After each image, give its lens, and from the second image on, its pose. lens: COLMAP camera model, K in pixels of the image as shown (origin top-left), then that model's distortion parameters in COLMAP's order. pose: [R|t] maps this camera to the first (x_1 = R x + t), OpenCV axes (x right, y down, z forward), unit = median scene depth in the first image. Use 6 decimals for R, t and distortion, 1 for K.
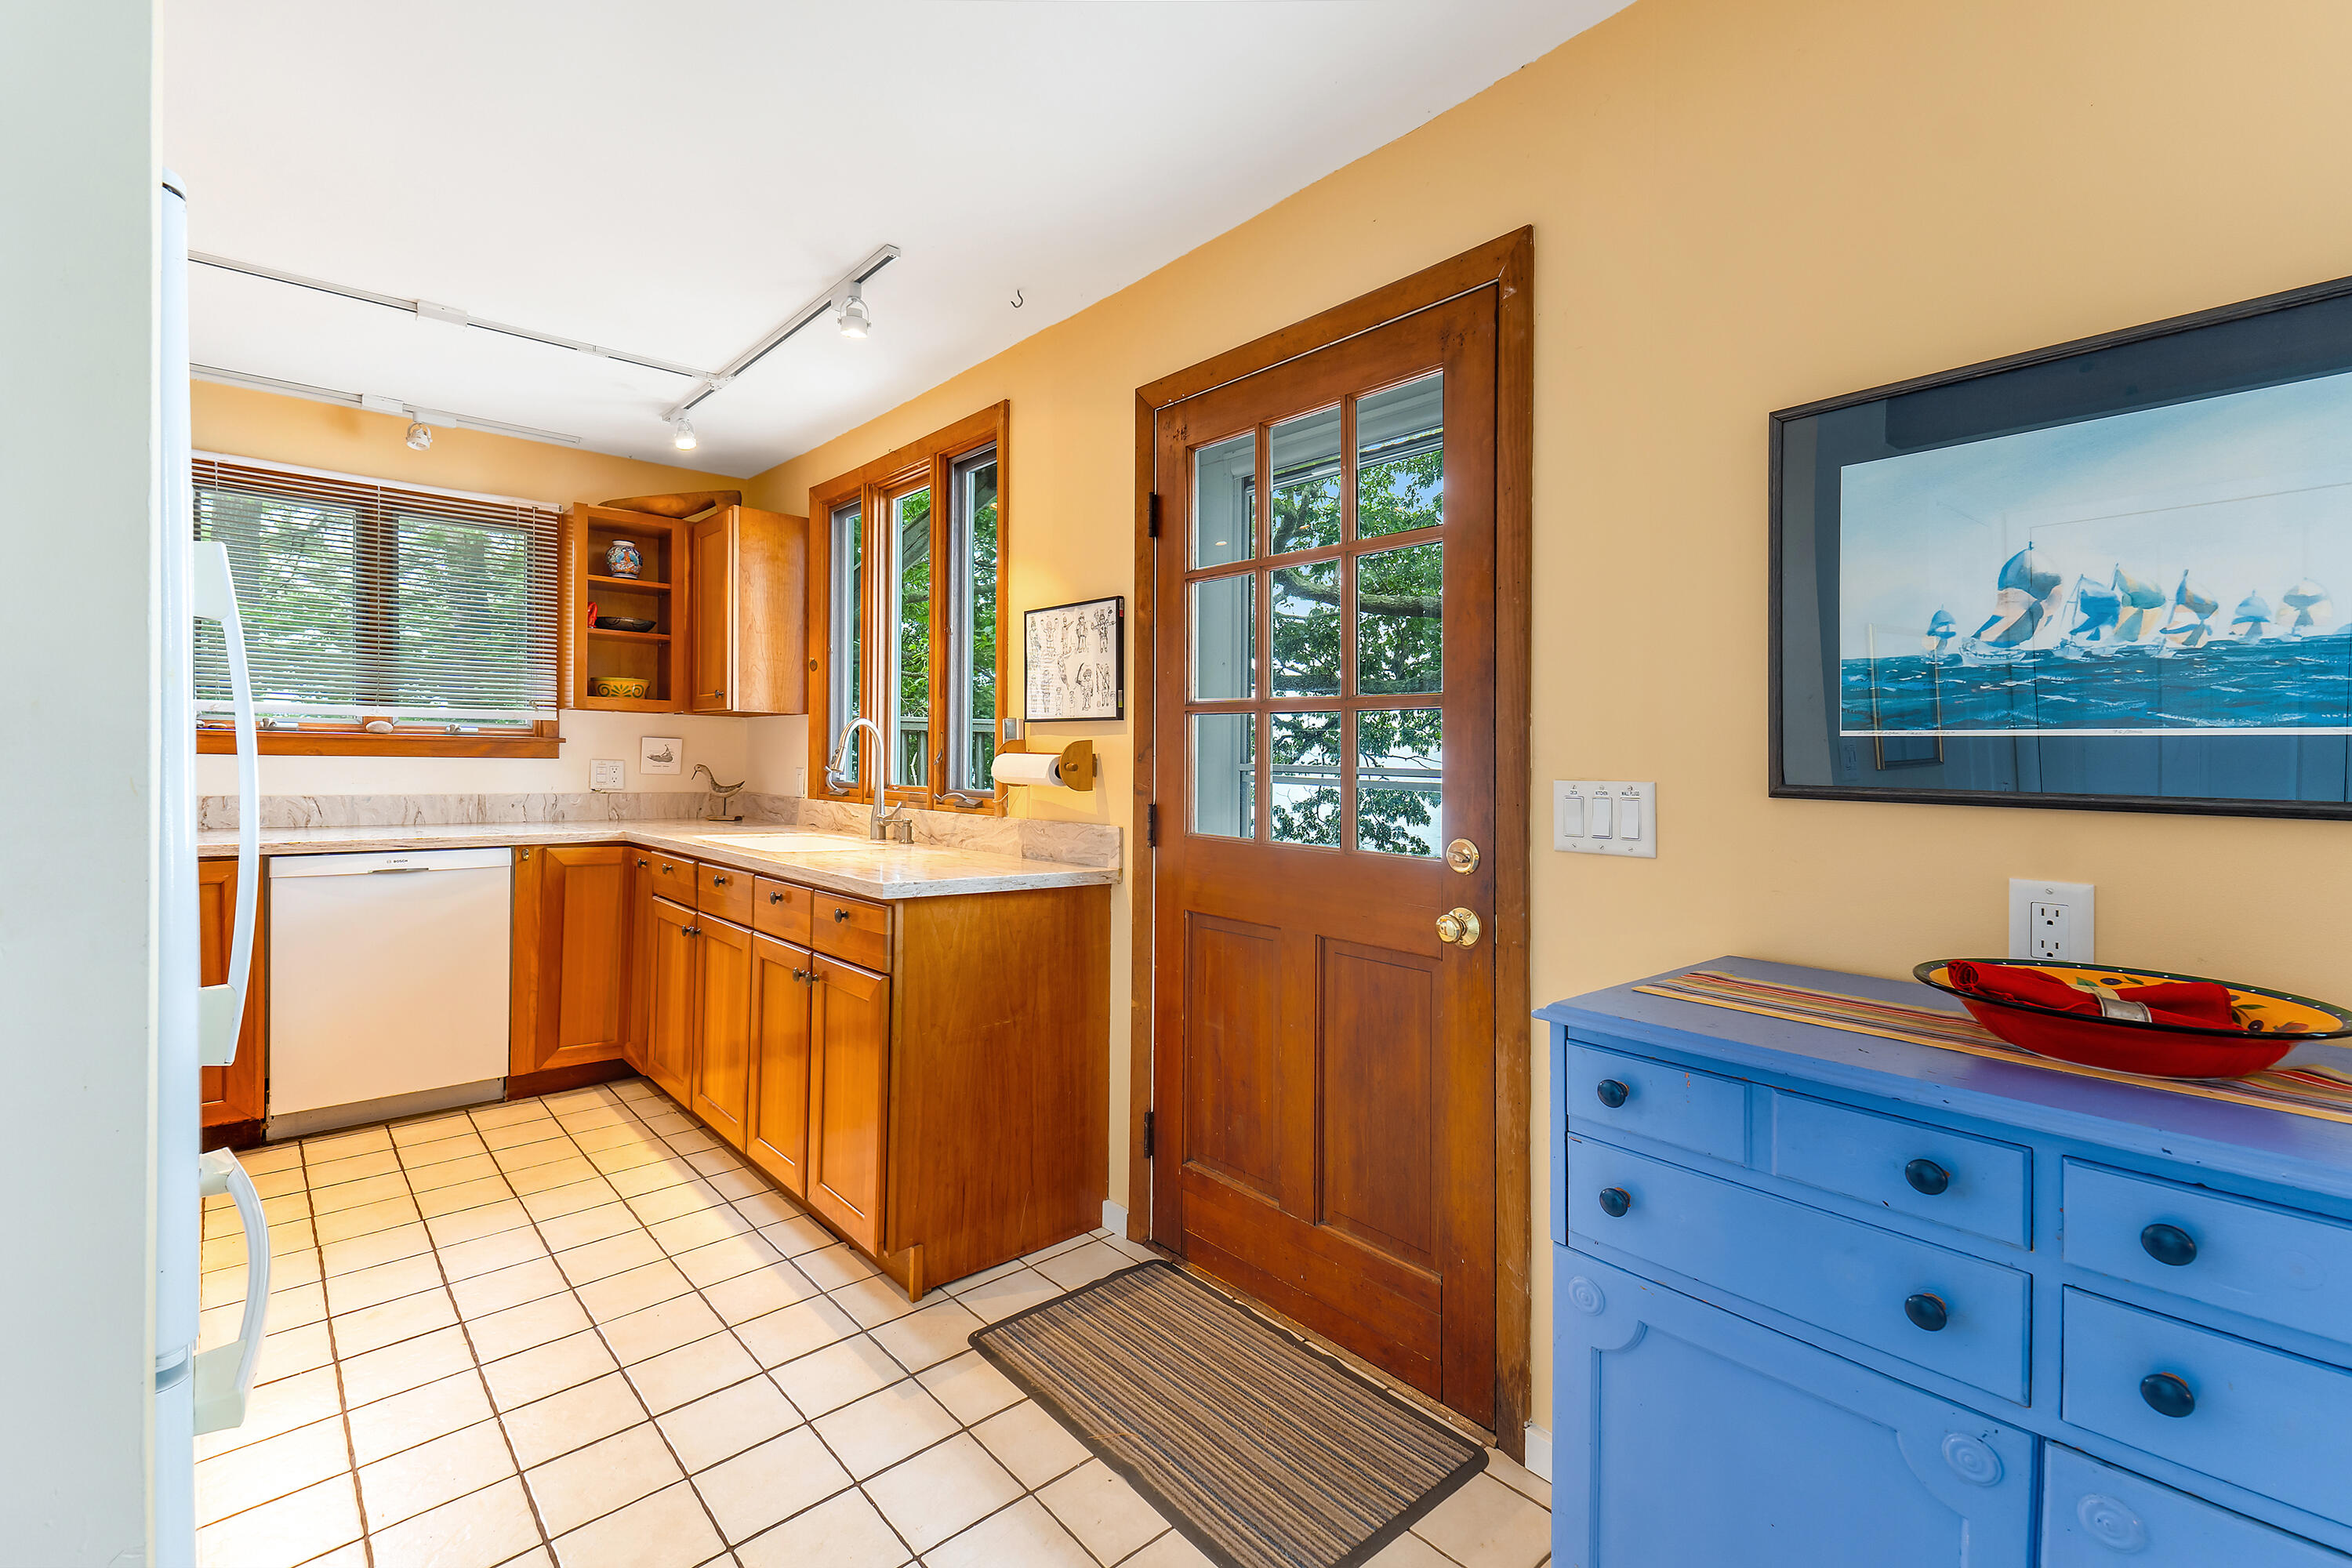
lens RADIAL K [[989.4, 0, 1182.2], [0, 989.4, 758.9], [0, 0, 1]] dist [0.022504, -0.000014]
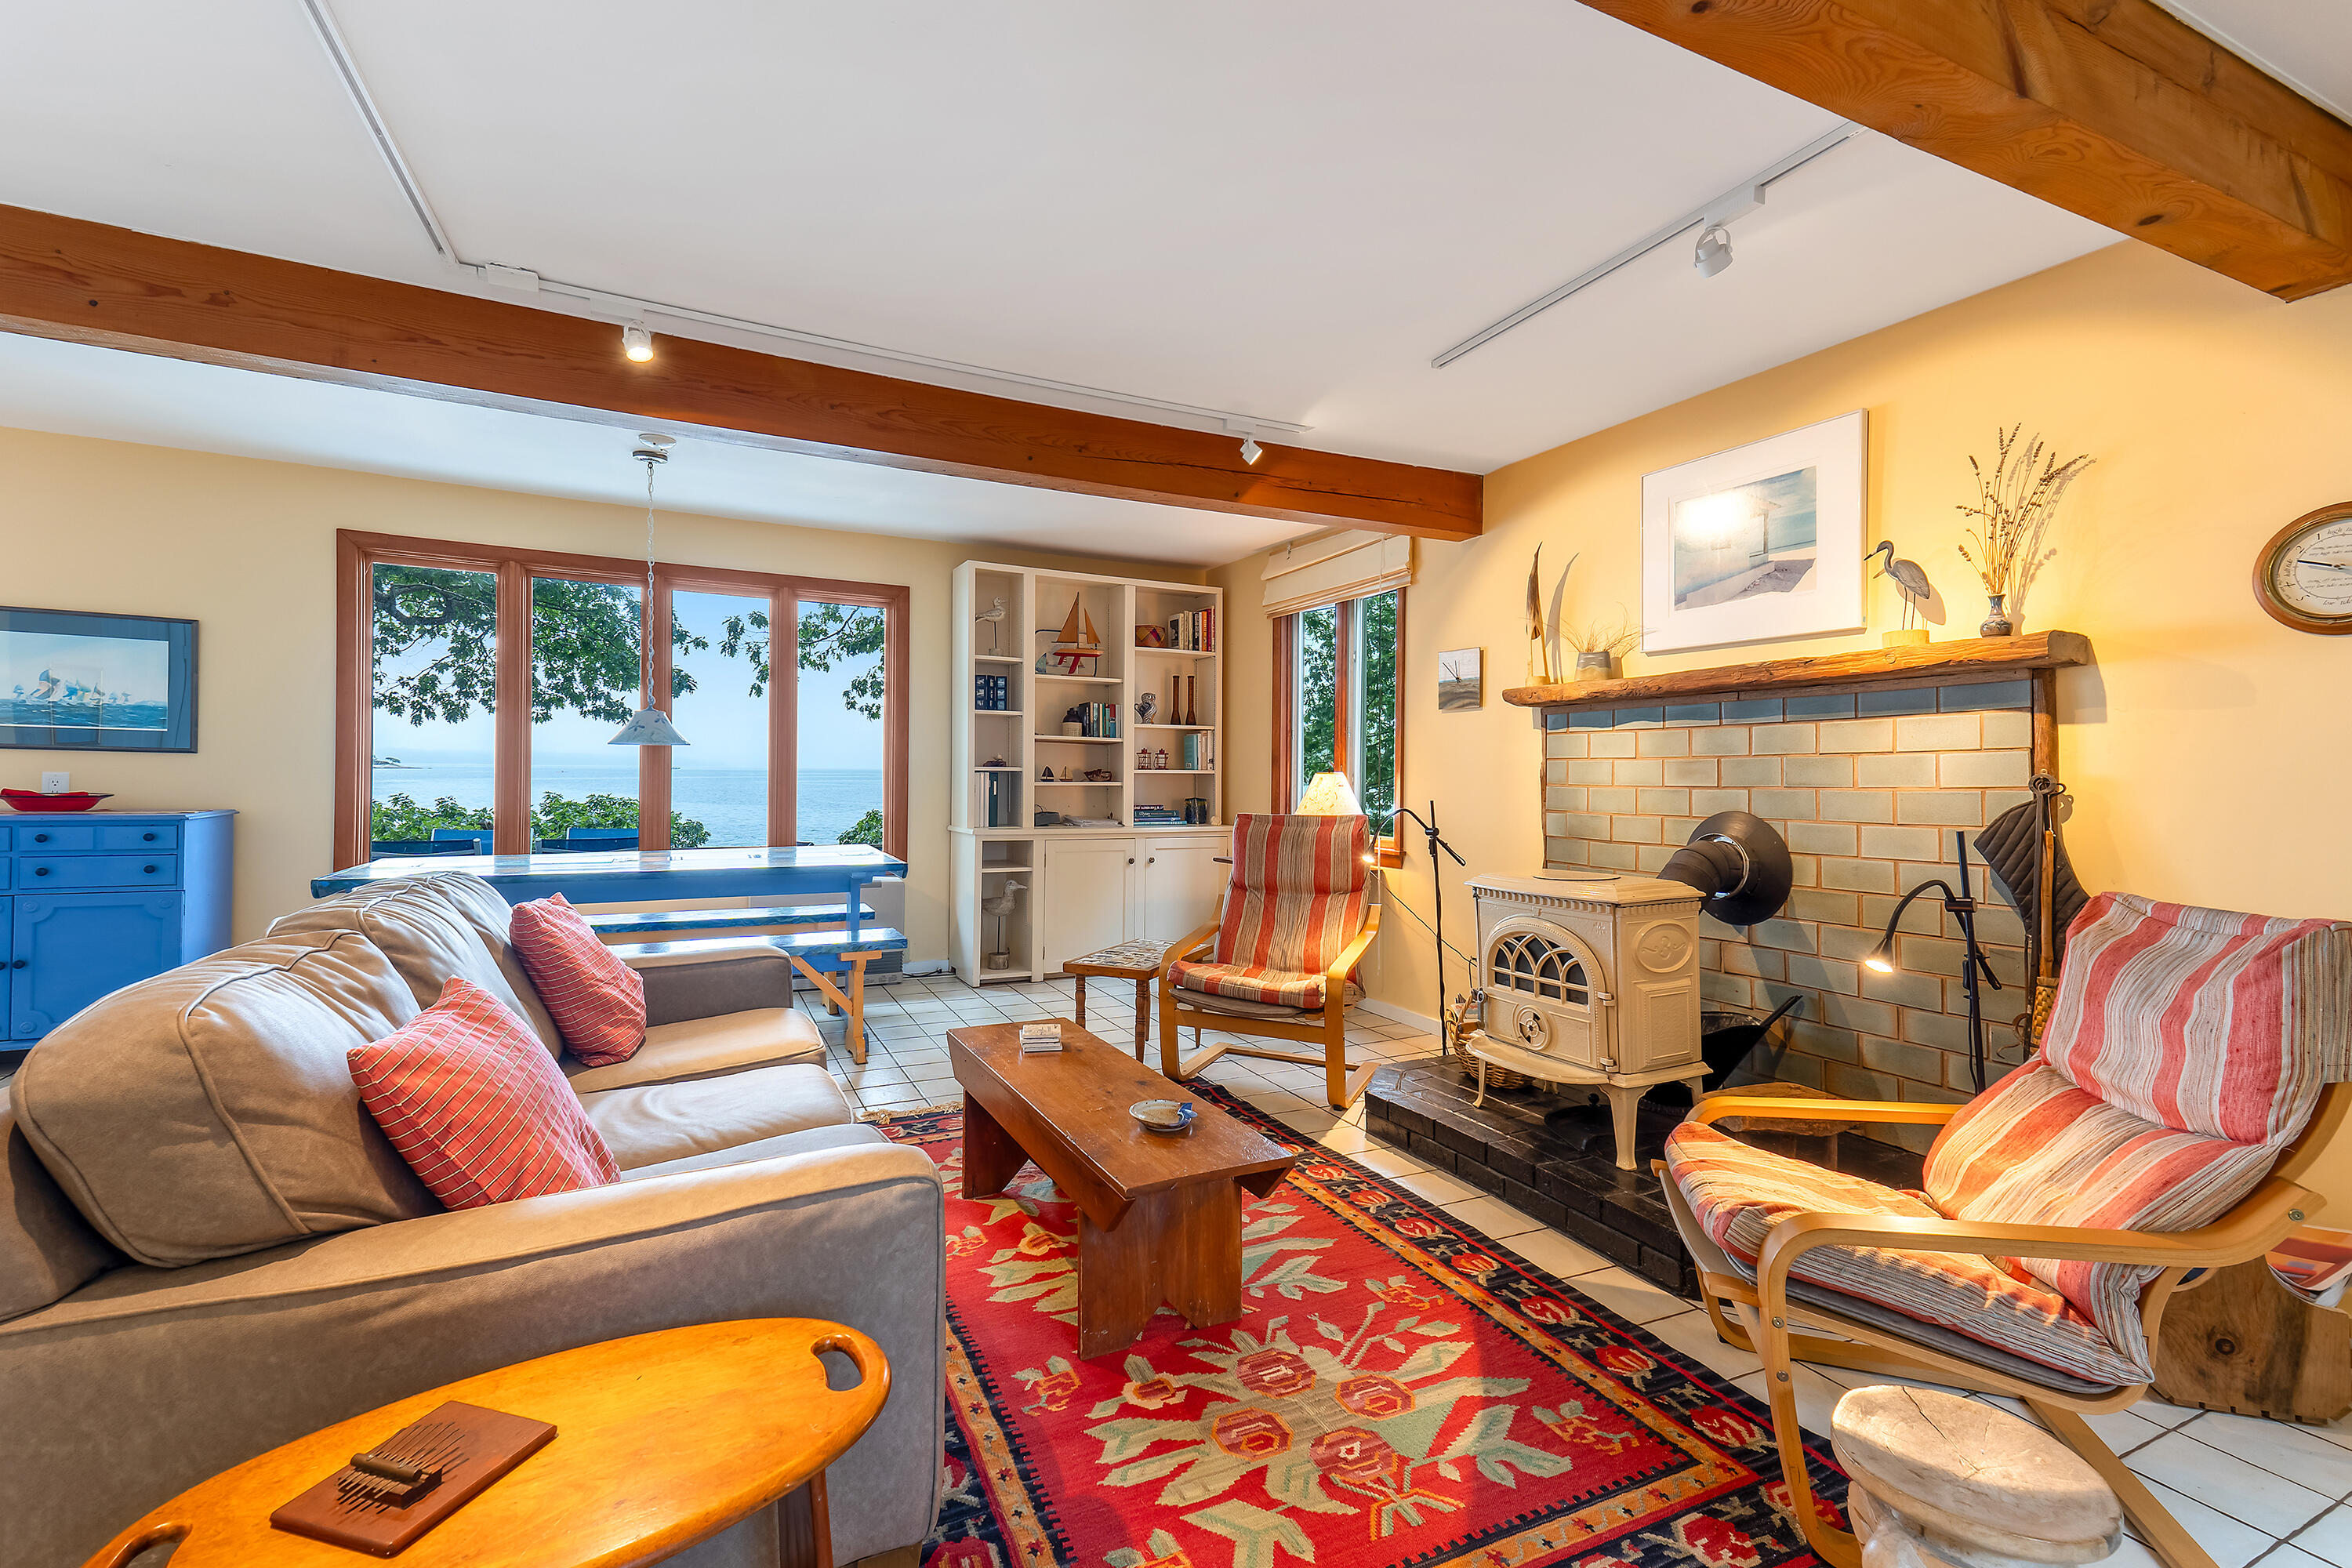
lens RADIAL K [[1020.4, 0, 1164.5], [0, 1020.4, 755.6], [0, 0, 1]] dist [0.023886, -0.000391]
pose [[0.283291, 0.006593, 0.959011, -0.483201], [-0.011999, 0.999922, -0.003330, 0.011631], [-0.958959, -0.010564, 0.283348, -1.204734]]
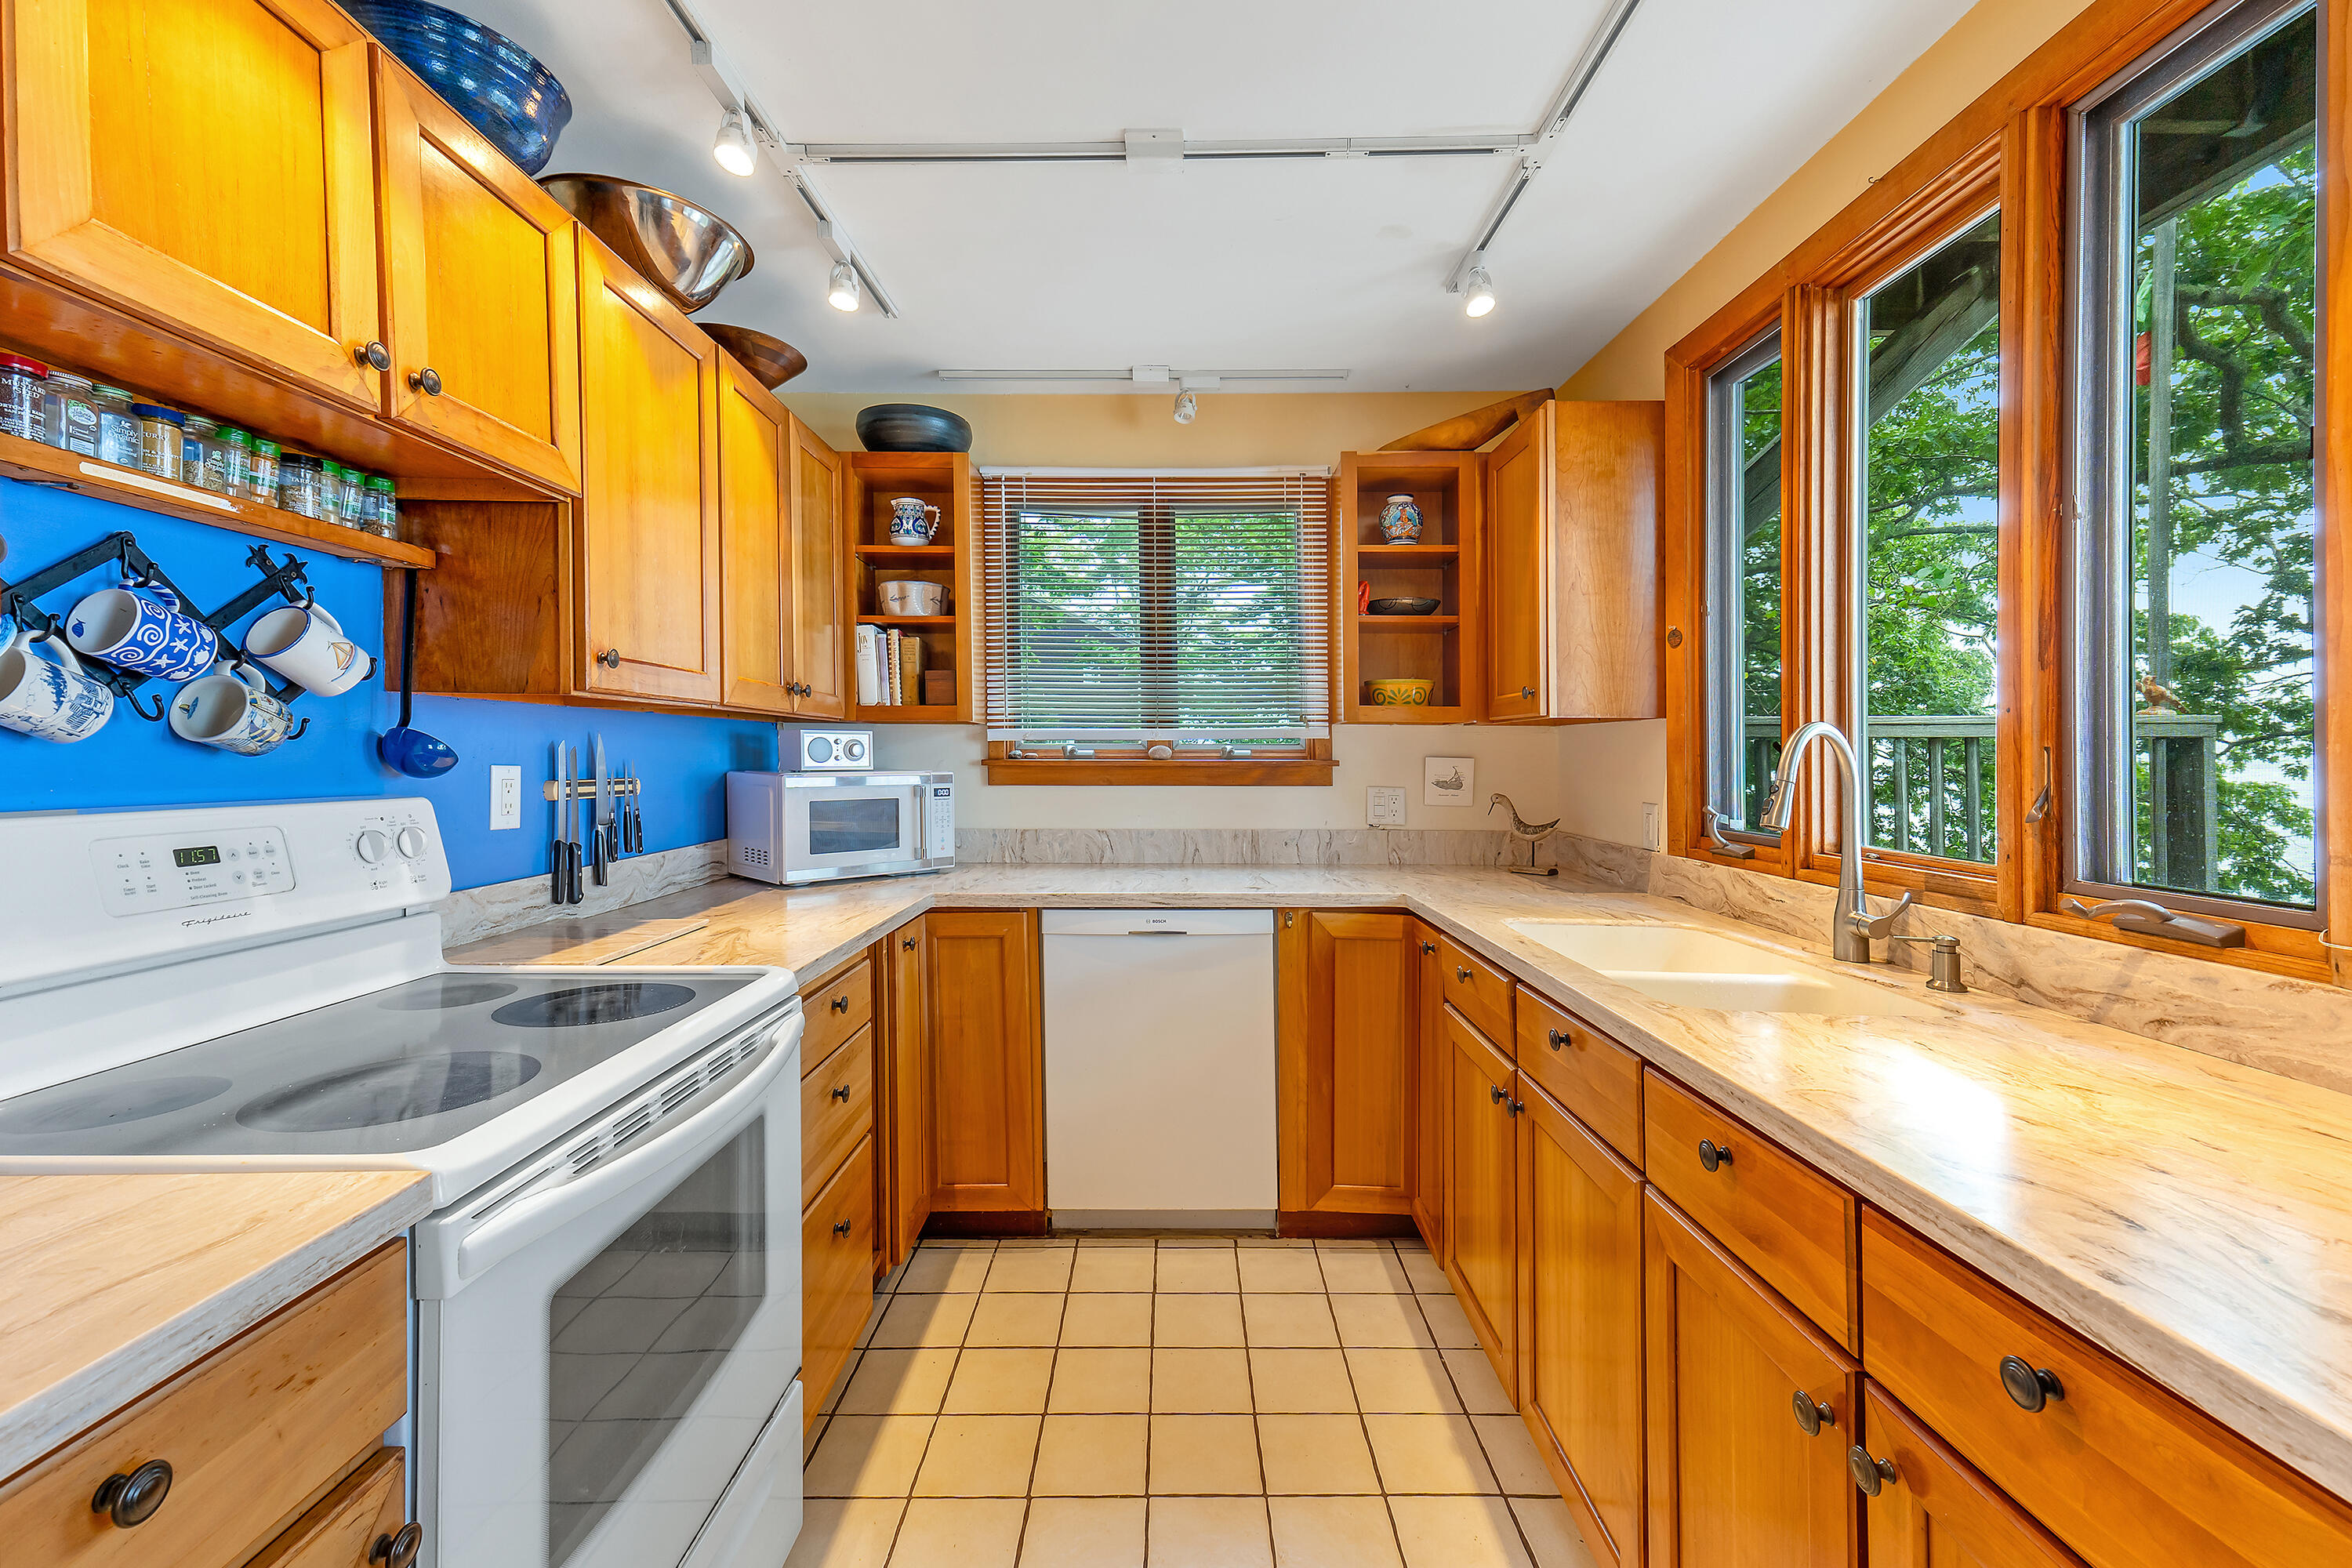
lens RADIAL K [[972.6, 0, 1178.7], [0, 972.6, 744.8], [0, 0, 1]] dist [0.045971, -0.012800]
pose [[0.733830, -0.021767, -0.678984, -0.214120], [0.010837, 0.999734, -0.020337, -0.021759], [0.679246, 0.007566, 0.733872, 0.399246]]
